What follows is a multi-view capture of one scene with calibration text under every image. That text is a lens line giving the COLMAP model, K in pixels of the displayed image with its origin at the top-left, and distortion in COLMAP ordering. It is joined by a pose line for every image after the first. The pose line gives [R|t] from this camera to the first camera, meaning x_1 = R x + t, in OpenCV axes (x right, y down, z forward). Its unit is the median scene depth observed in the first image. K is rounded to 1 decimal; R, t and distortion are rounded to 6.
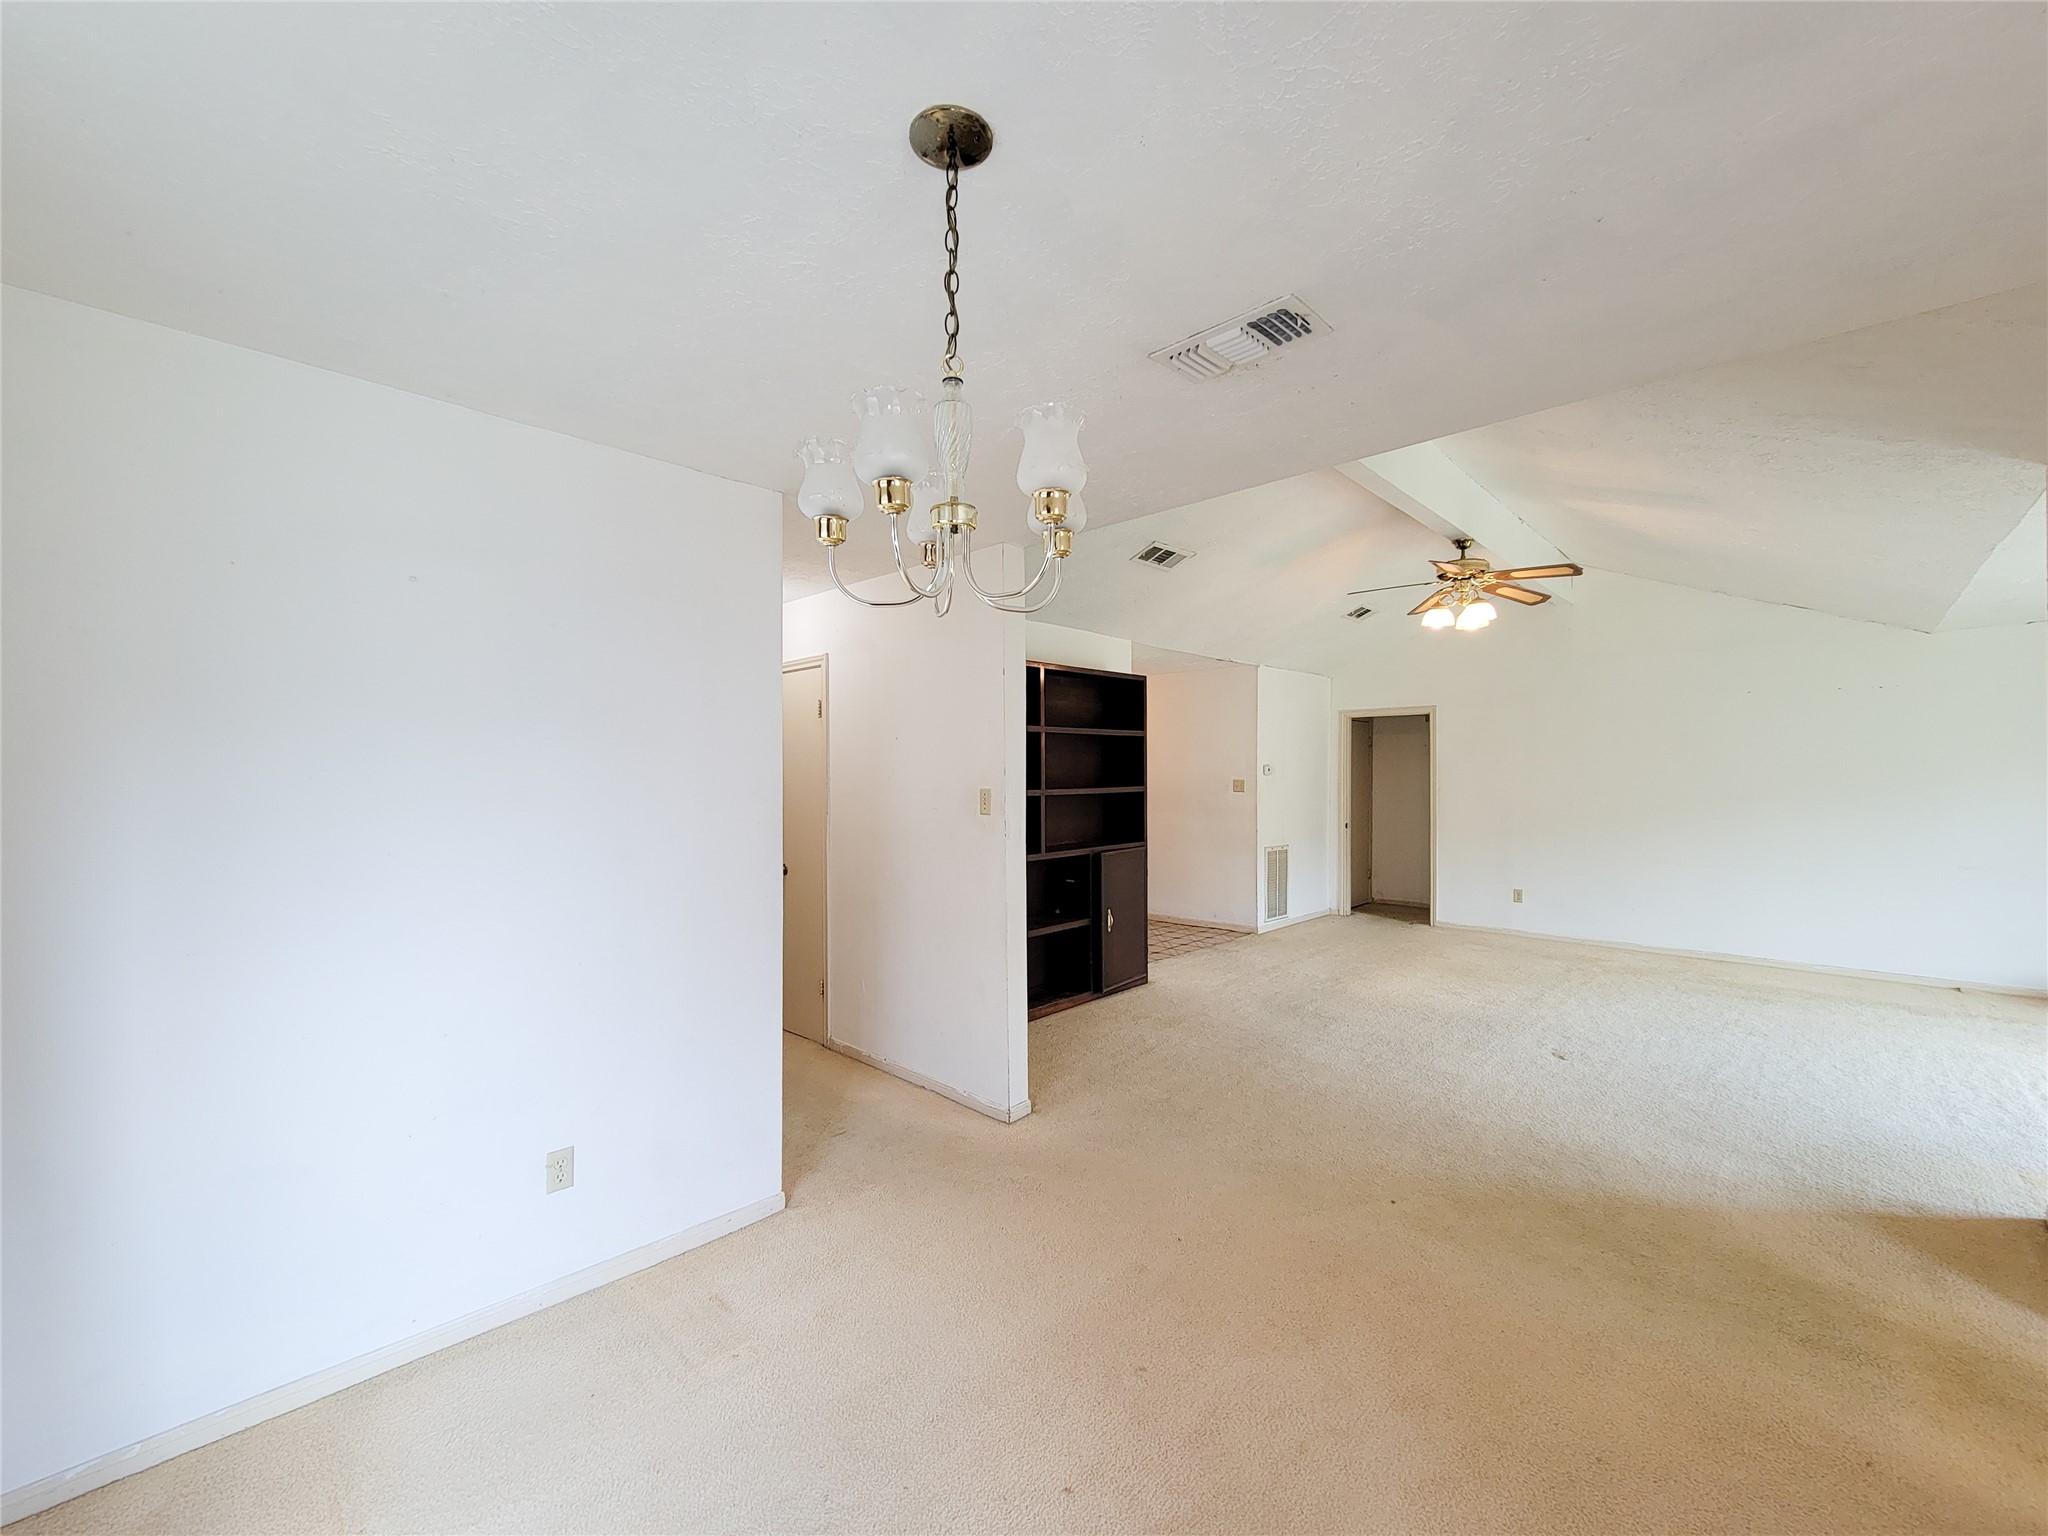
lens RADIAL K [[844.8, 0, 1029.6], [0, 844.8, 770.0], [0, 0, 1]] dist [0.005069, -0.004419]
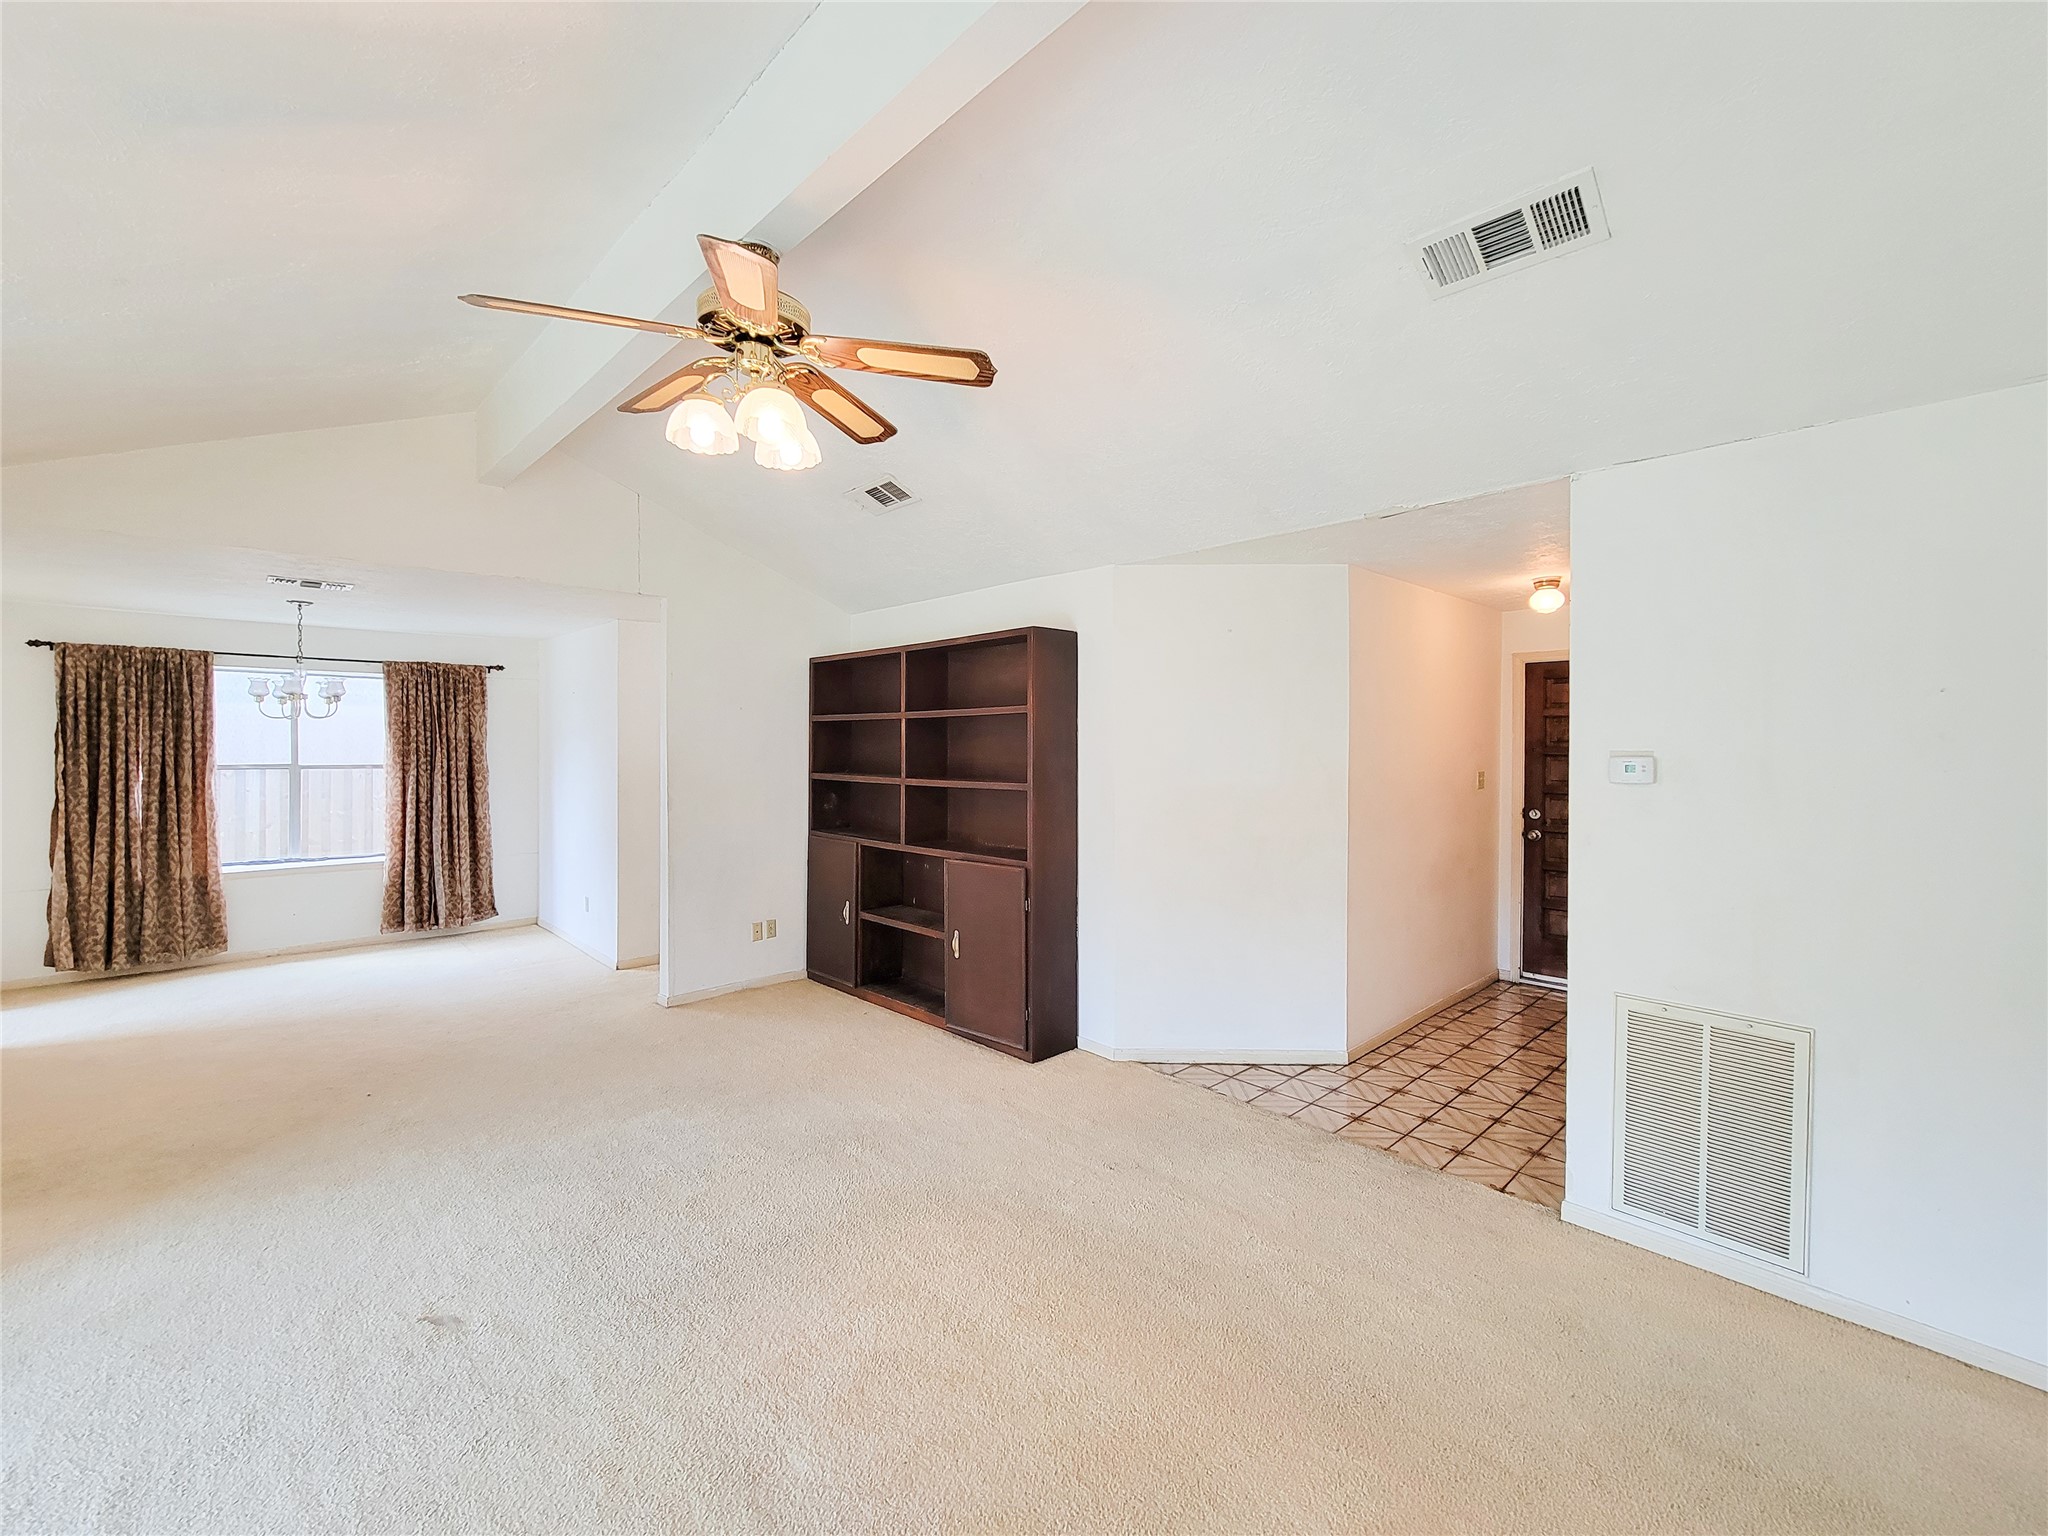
lens RADIAL K [[844.8, 0, 1031.2], [0, 844.8, 749.0], [0, 0, 1]] dist [0.005069, -0.004419]
pose [[-0.047334, 0.010463, -0.998824, 0.929153], [0.005528, 0.999933, 0.010213, -0.018496], [0.998864, -0.005038, -0.047389, 1.145321]]
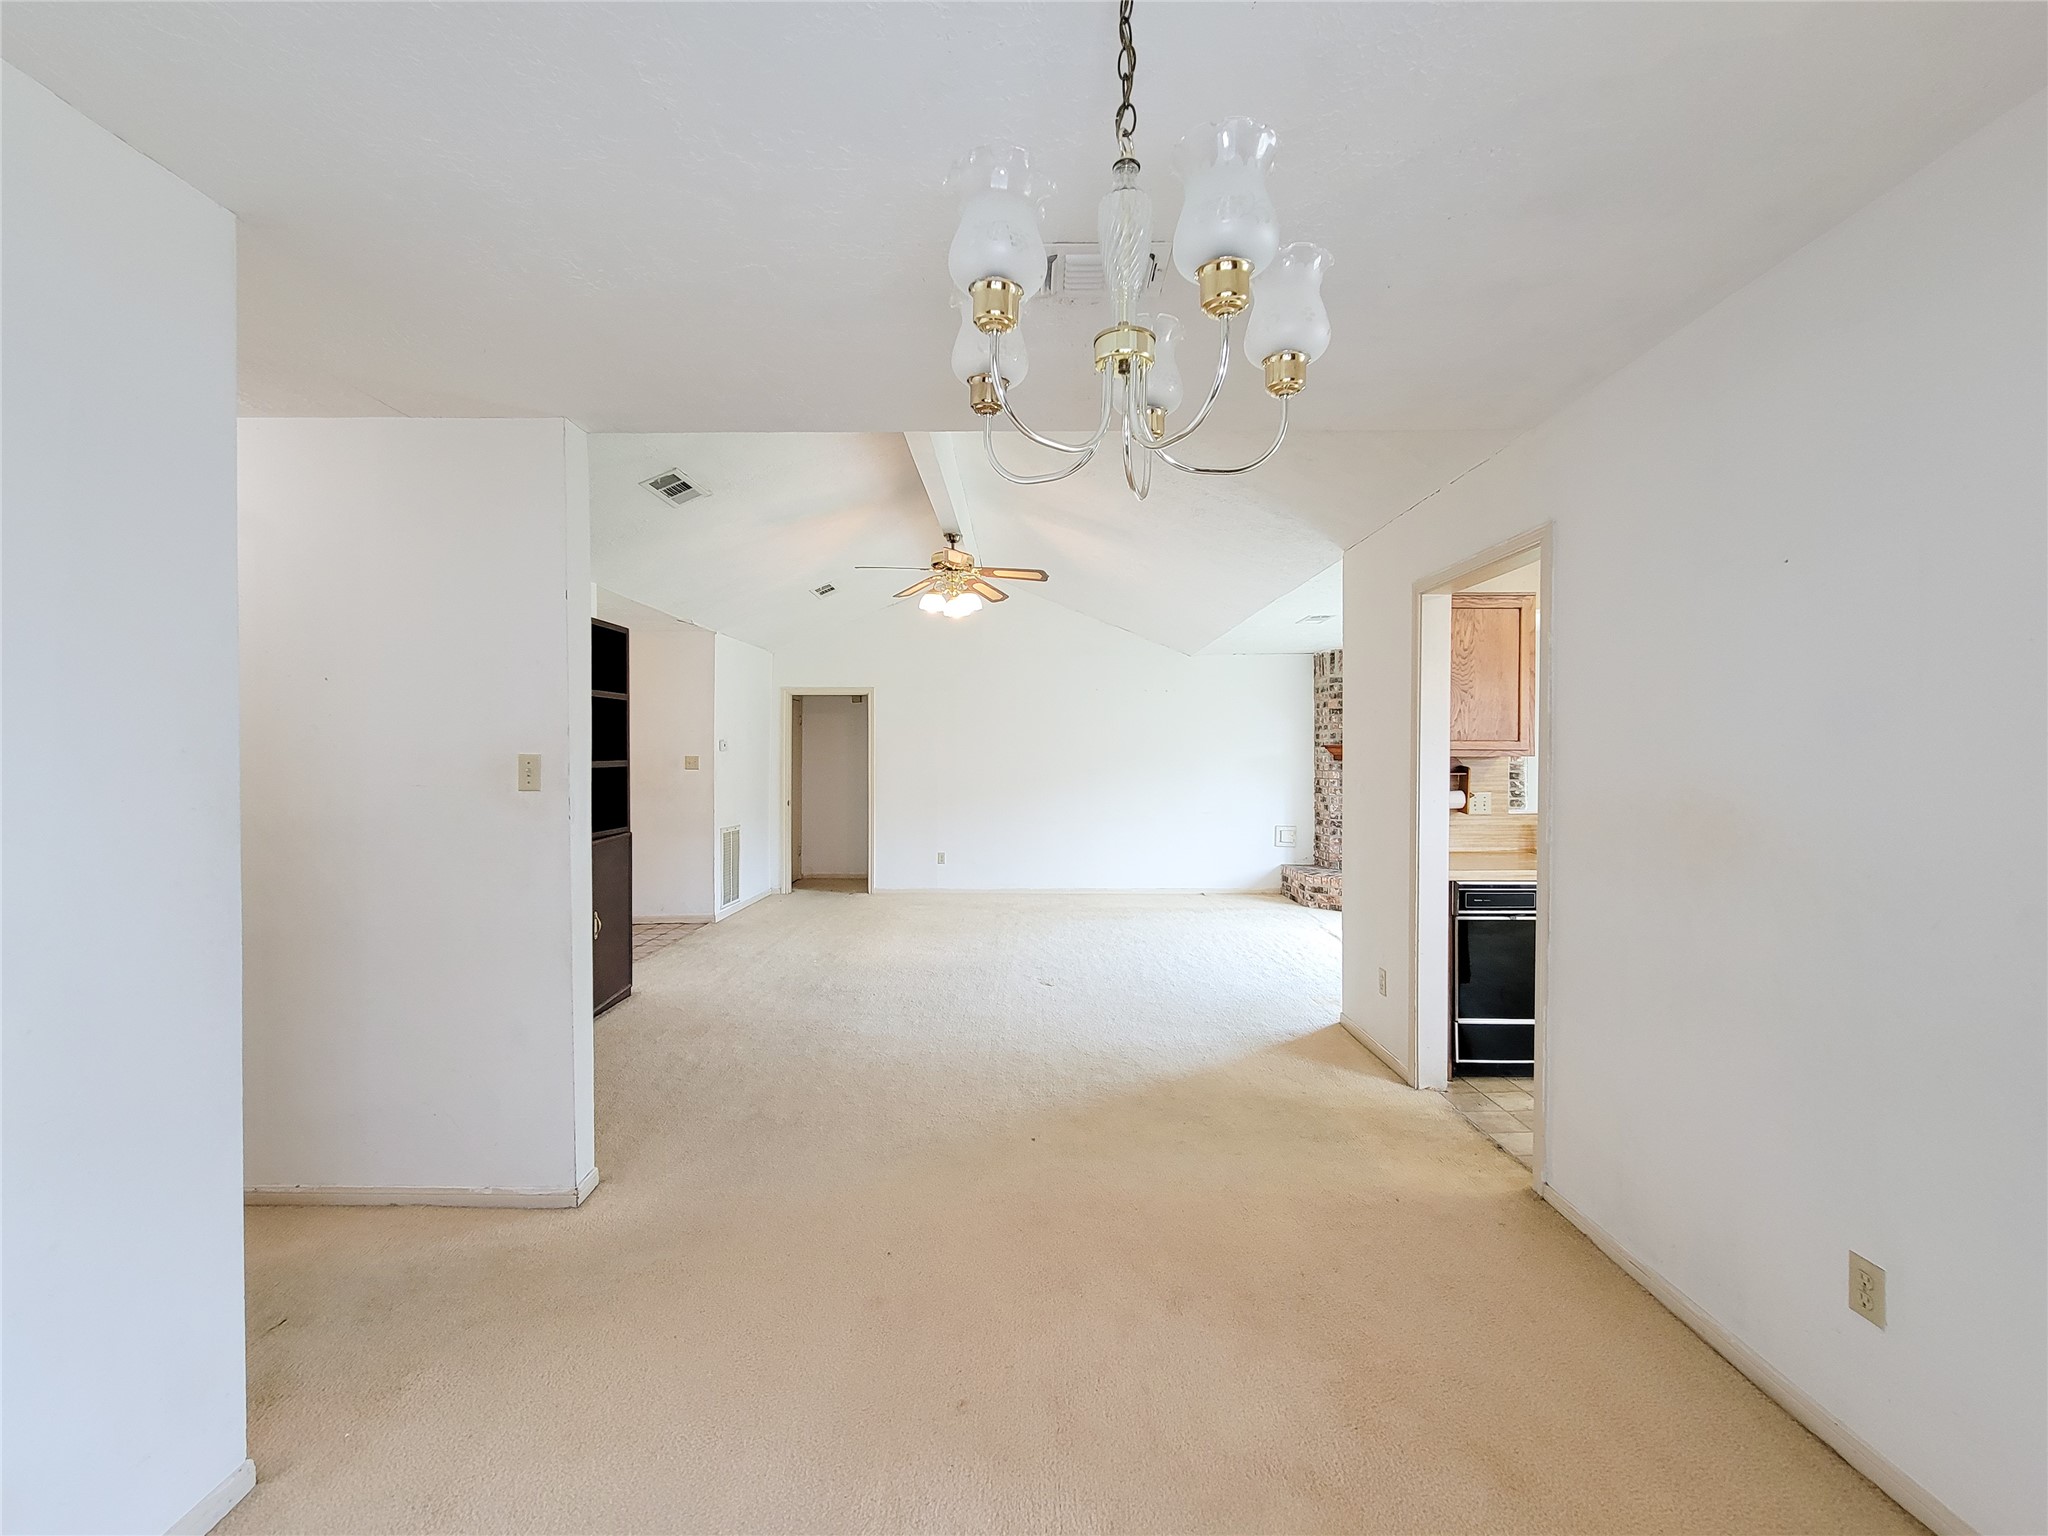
lens RADIAL K [[844.8, 0, 1052.4], [0, 844.8, 758.9], [0, 0, 1]] dist [0.005069, -0.004419]
pose [[0.716975, -0.000968, 0.697098, -0.158819], [-0.002872, 0.999986, 0.004343, 0.014352], [-0.697093, -0.005116, 0.716962, 0.119742]]
